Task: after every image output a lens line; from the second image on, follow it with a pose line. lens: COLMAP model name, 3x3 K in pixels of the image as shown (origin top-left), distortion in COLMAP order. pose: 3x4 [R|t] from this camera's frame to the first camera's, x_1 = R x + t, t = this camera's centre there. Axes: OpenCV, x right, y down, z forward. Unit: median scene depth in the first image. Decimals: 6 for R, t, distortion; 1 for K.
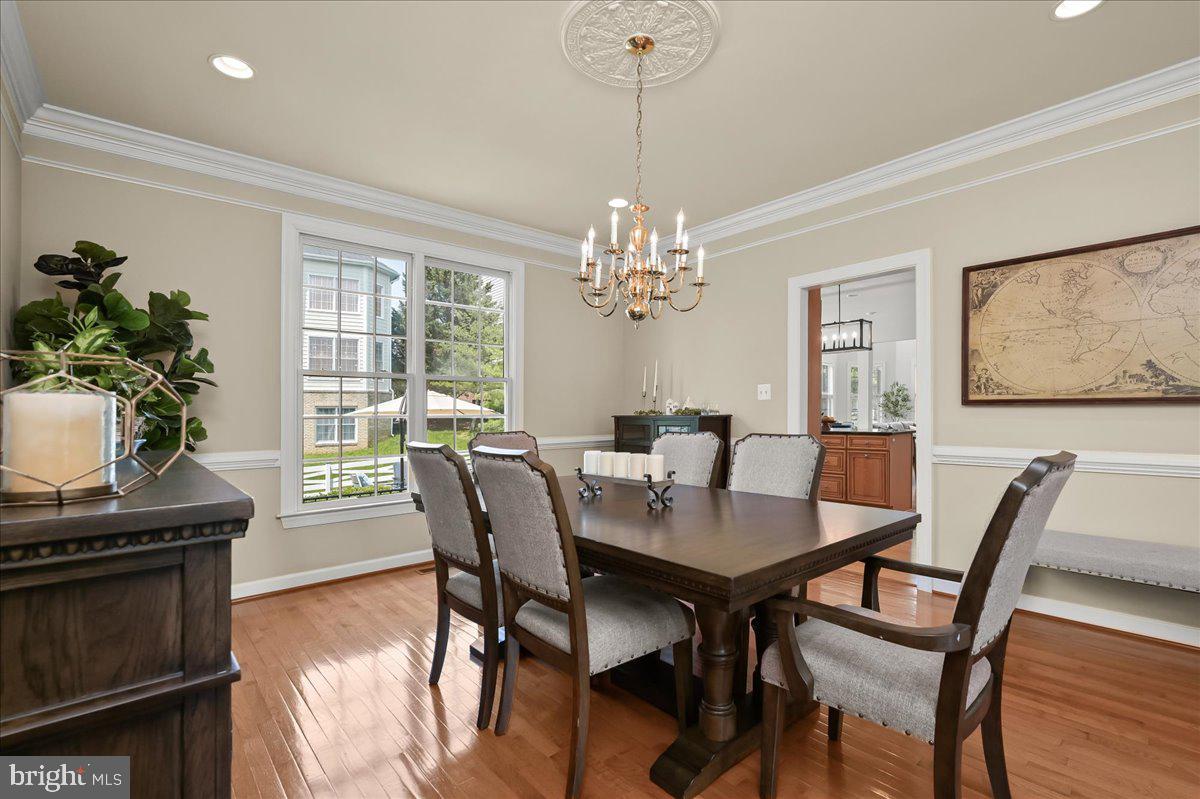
lens RADIAL K [[539.5, 0, 599.8], [0, 539.5, 409.9], [0, 0, 1]] dist [0.011943, 0.000194]
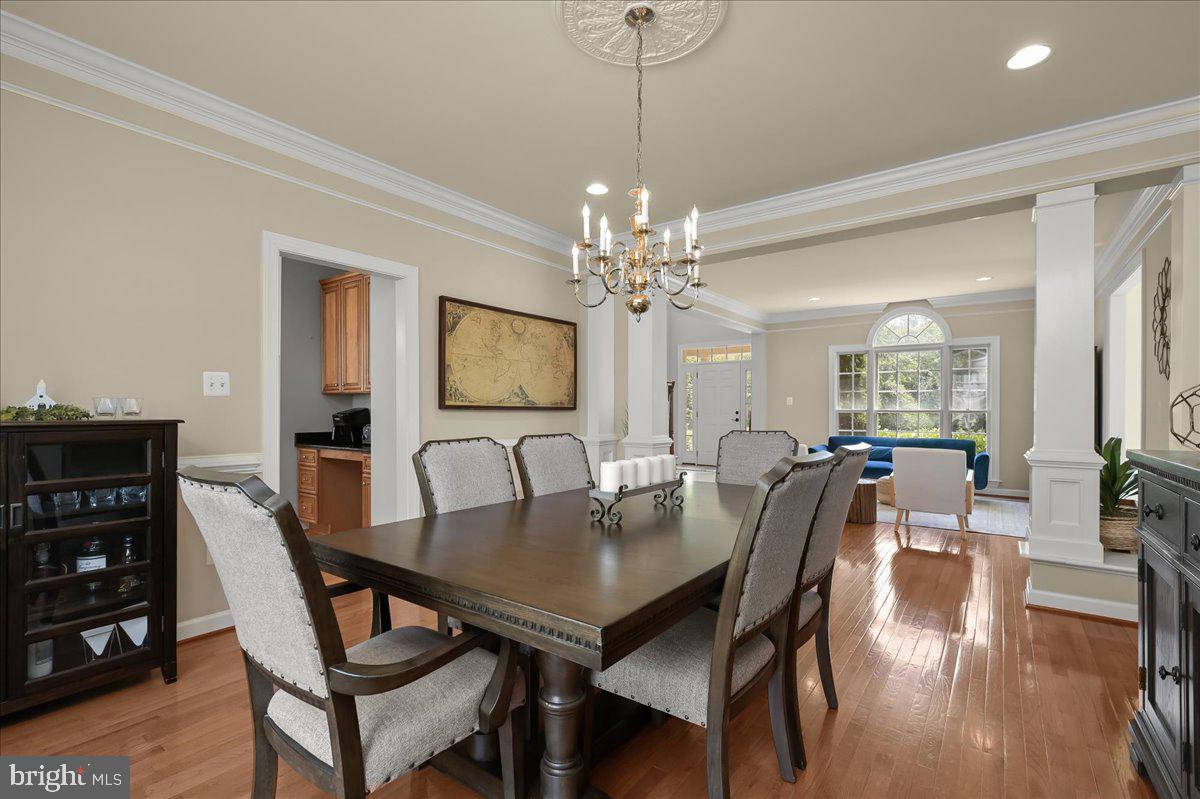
lens RADIAL K [[539.5, 0, 598.2], [0, 539.5, 403.4], [0, 0, 1]] dist [0.011943, 0.000194]
pose [[-0.201376, 0.020226, 0.979305, -0.586769], [-0.006468, 0.999738, -0.021978, 0.002757], [-0.979493, -0.010760, -0.201192, 0.913004]]
